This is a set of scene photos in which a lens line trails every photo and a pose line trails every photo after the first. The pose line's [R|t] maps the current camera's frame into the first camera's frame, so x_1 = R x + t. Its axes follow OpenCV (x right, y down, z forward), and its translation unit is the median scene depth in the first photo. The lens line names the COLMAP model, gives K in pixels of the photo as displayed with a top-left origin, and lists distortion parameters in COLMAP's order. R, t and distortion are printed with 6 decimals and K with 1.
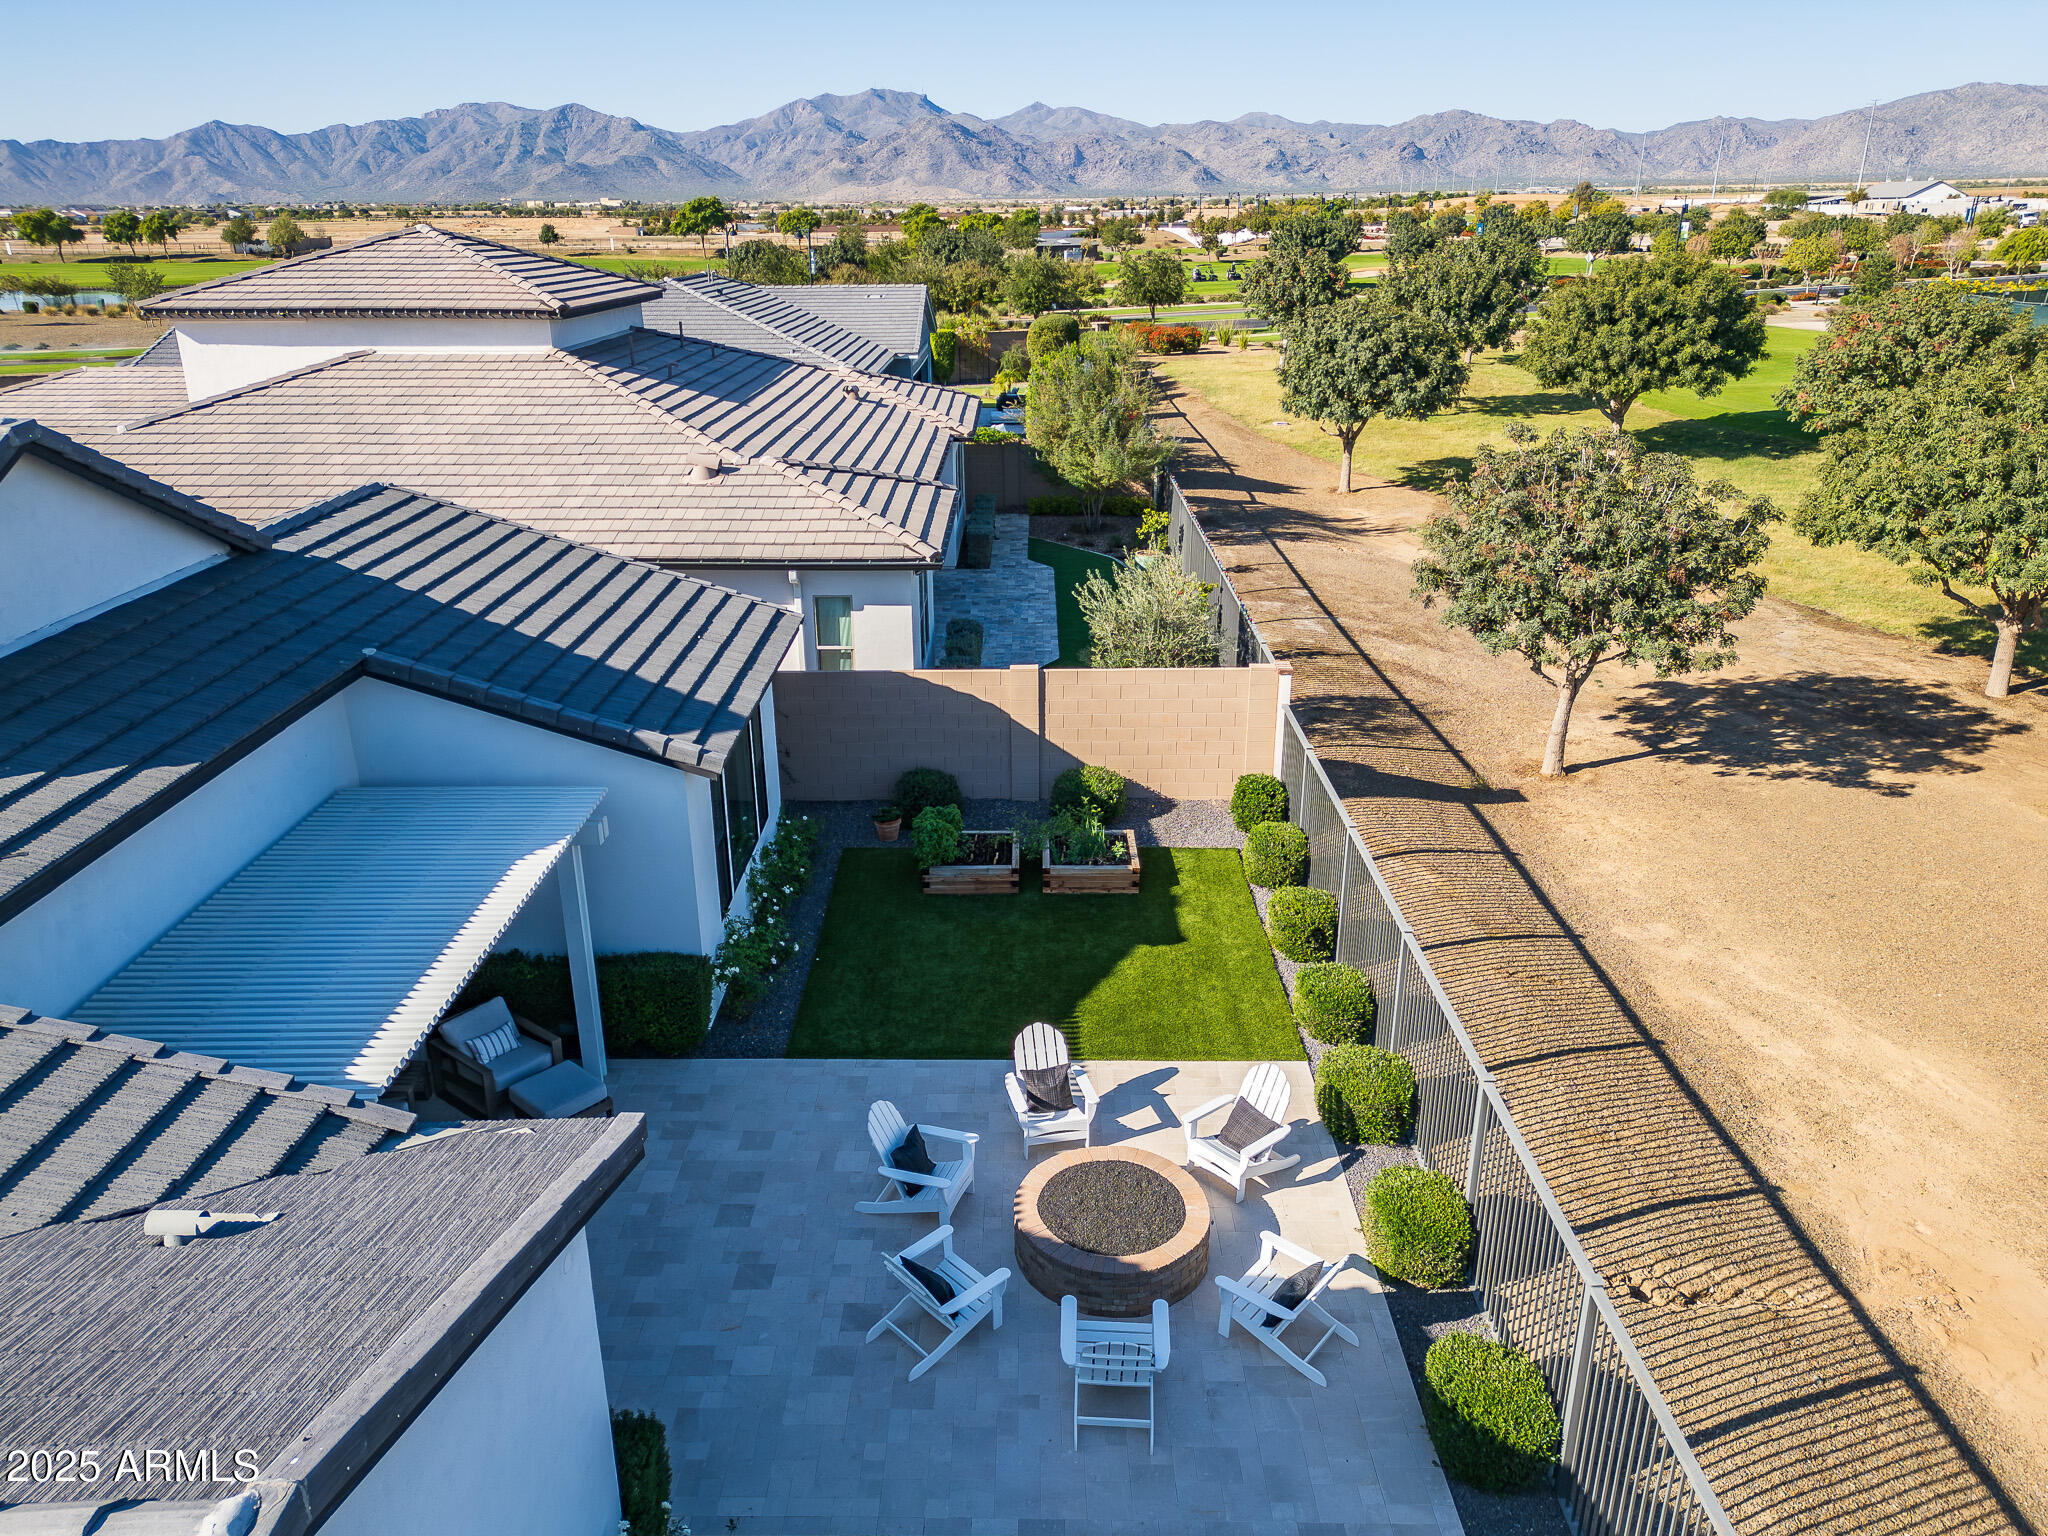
lens RADIAL K [[1442.9, 0, 1024.4], [0, 1442.9, 772.2], [0, 0, 1]] dist [0.071815, -0.073086]
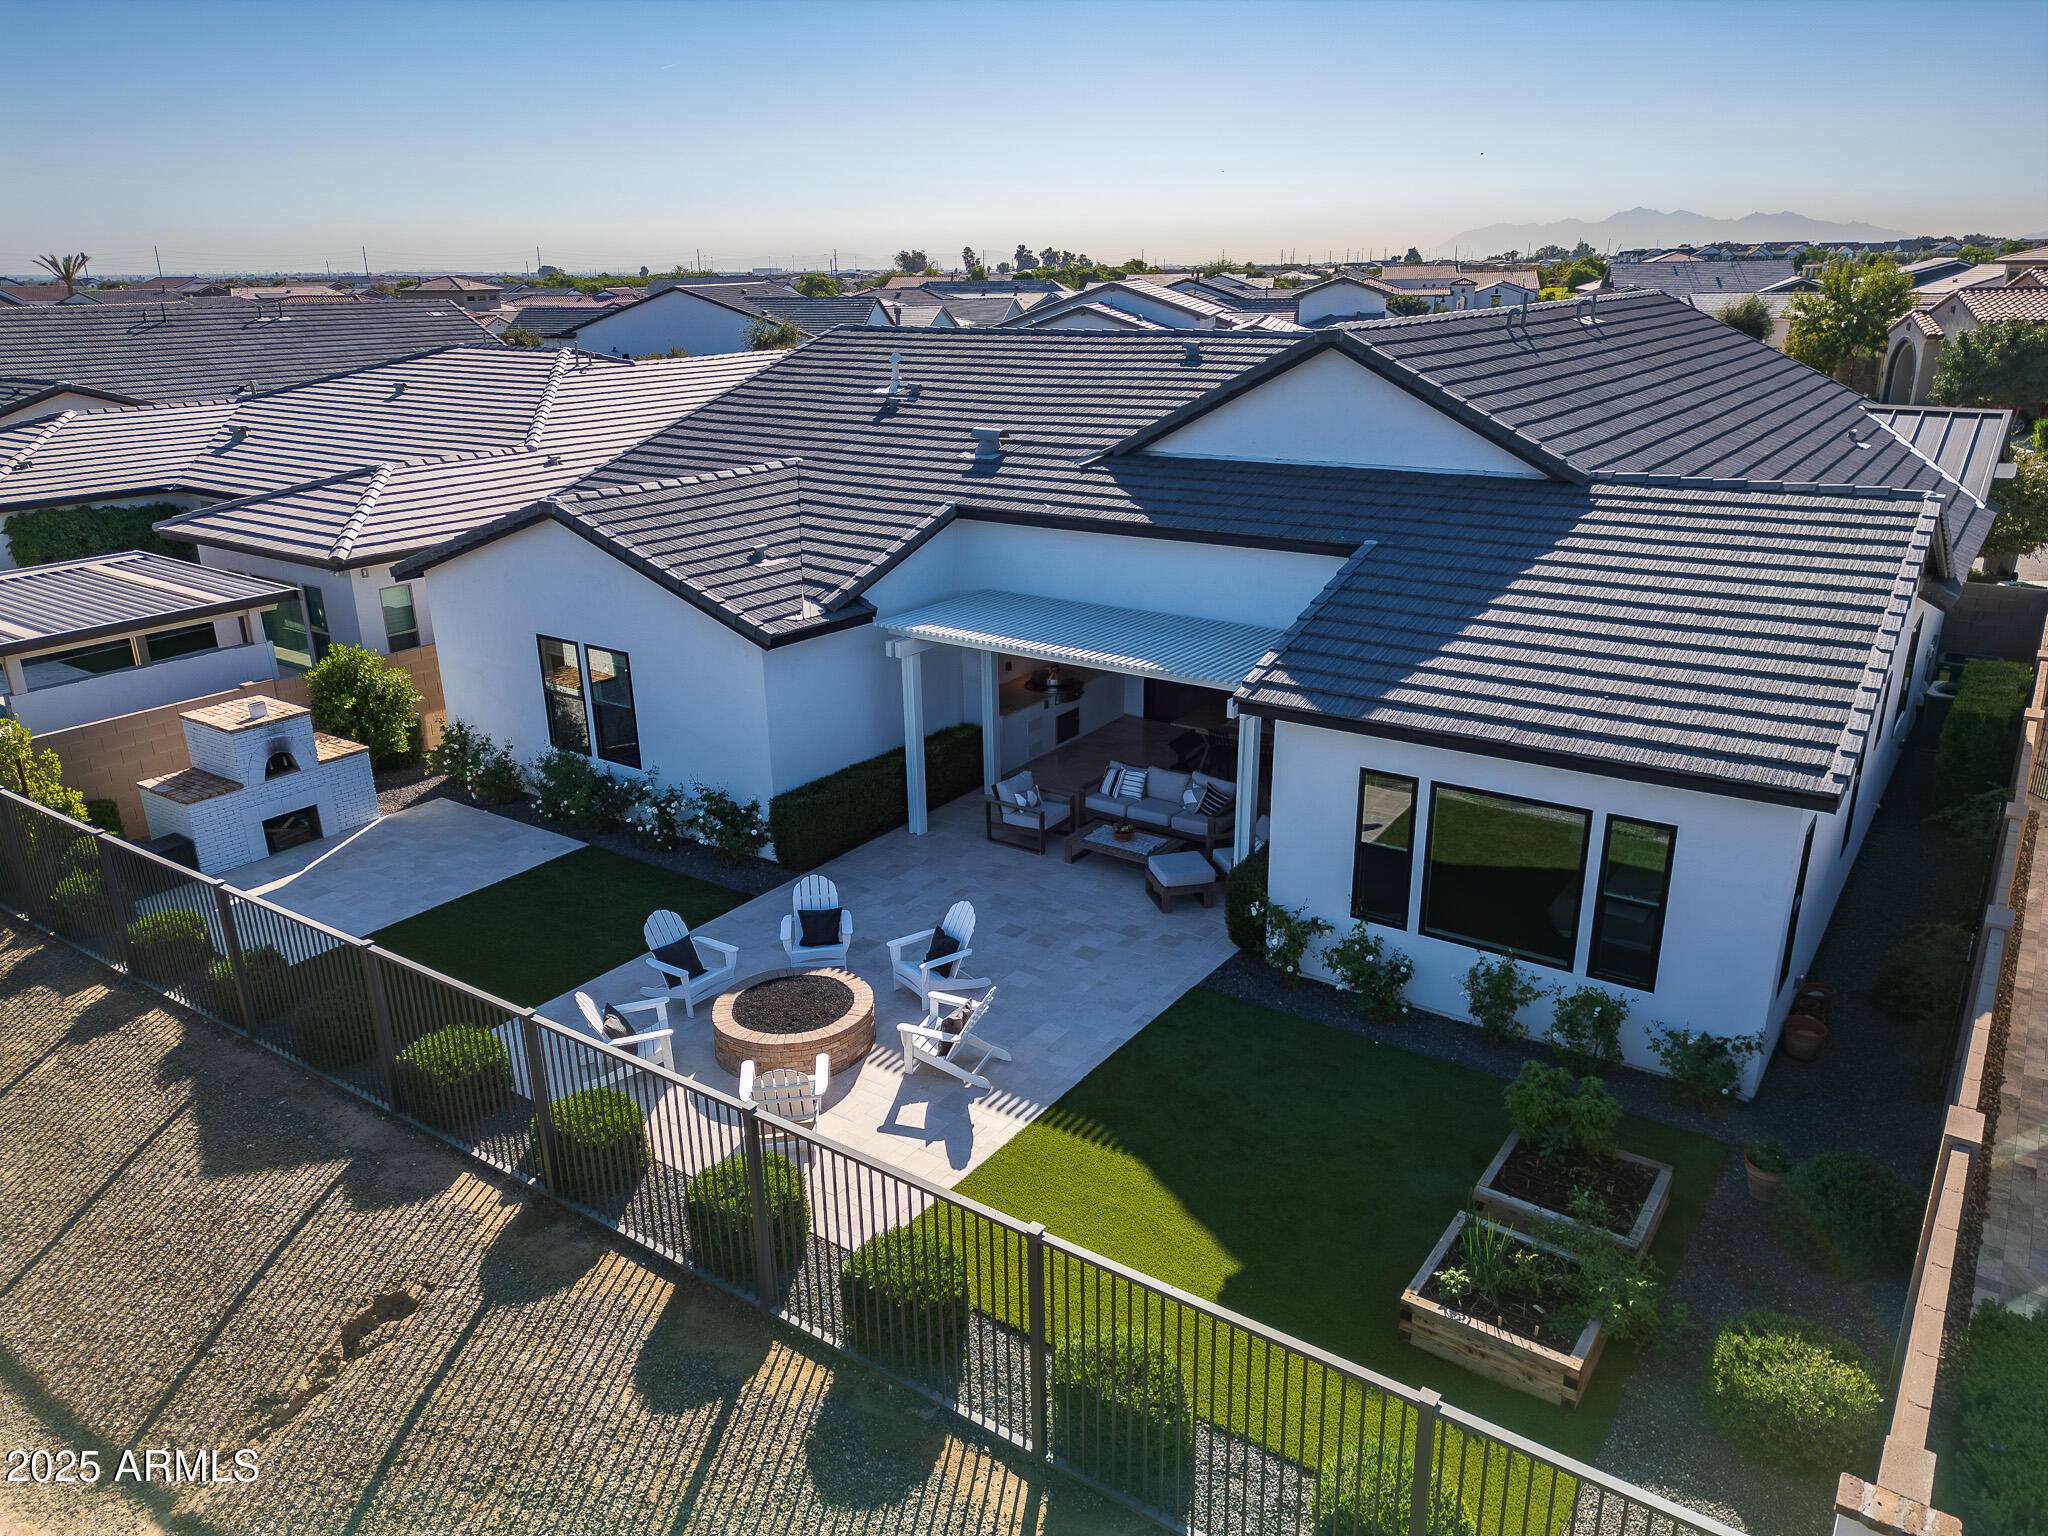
lens RADIAL K [[1428.4, 0, 1029.9], [0, 1428.4, 789.3], [0, 0, 1]] dist [0.075690, -0.060928]
pose [[-0.569275, 0.296648, -0.766763, 0.423412], [-0.278525, 0.807898, 0.519350, -0.274234], [0.773531, 0.509216, -0.377293, 0.784470]]
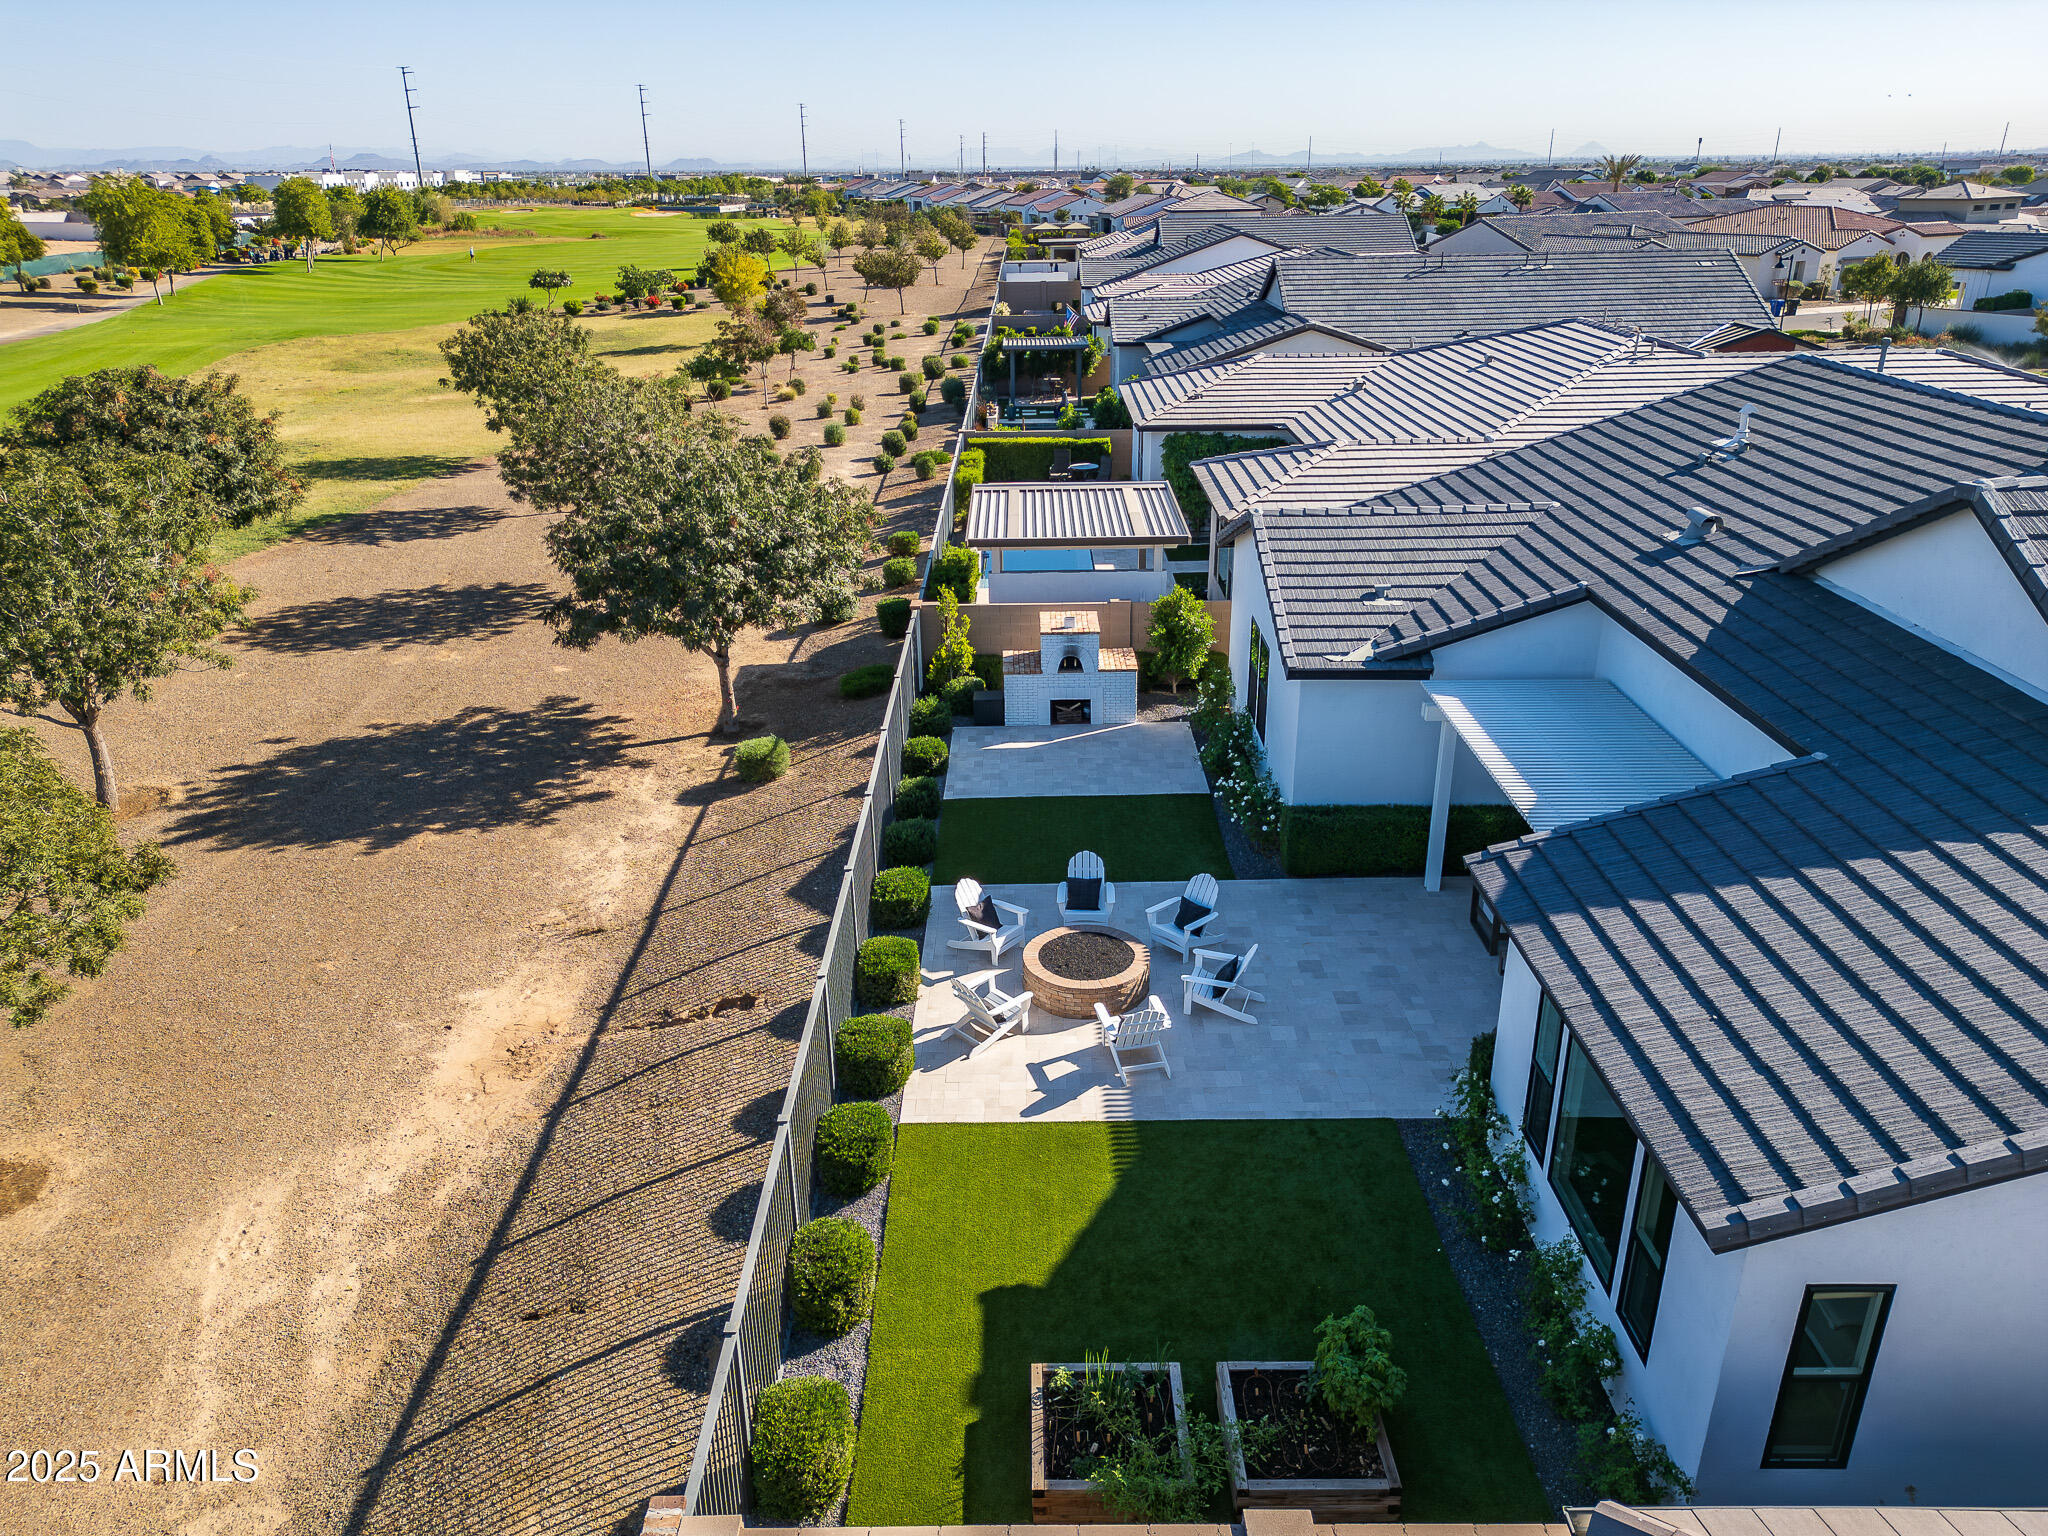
lens RADIAL K [[1441.5, 0, 1024.0], [0, 1441.5, 768.0], [0, 0, 1]] dist [0.076800, -0.078368]
pose [[-0.999779, 0.020502, 0.004738, 0.058952], [0.018146, 0.725986, 0.687470, -0.460019], [0.010655, 0.687404, -0.726197, 1.016296]]
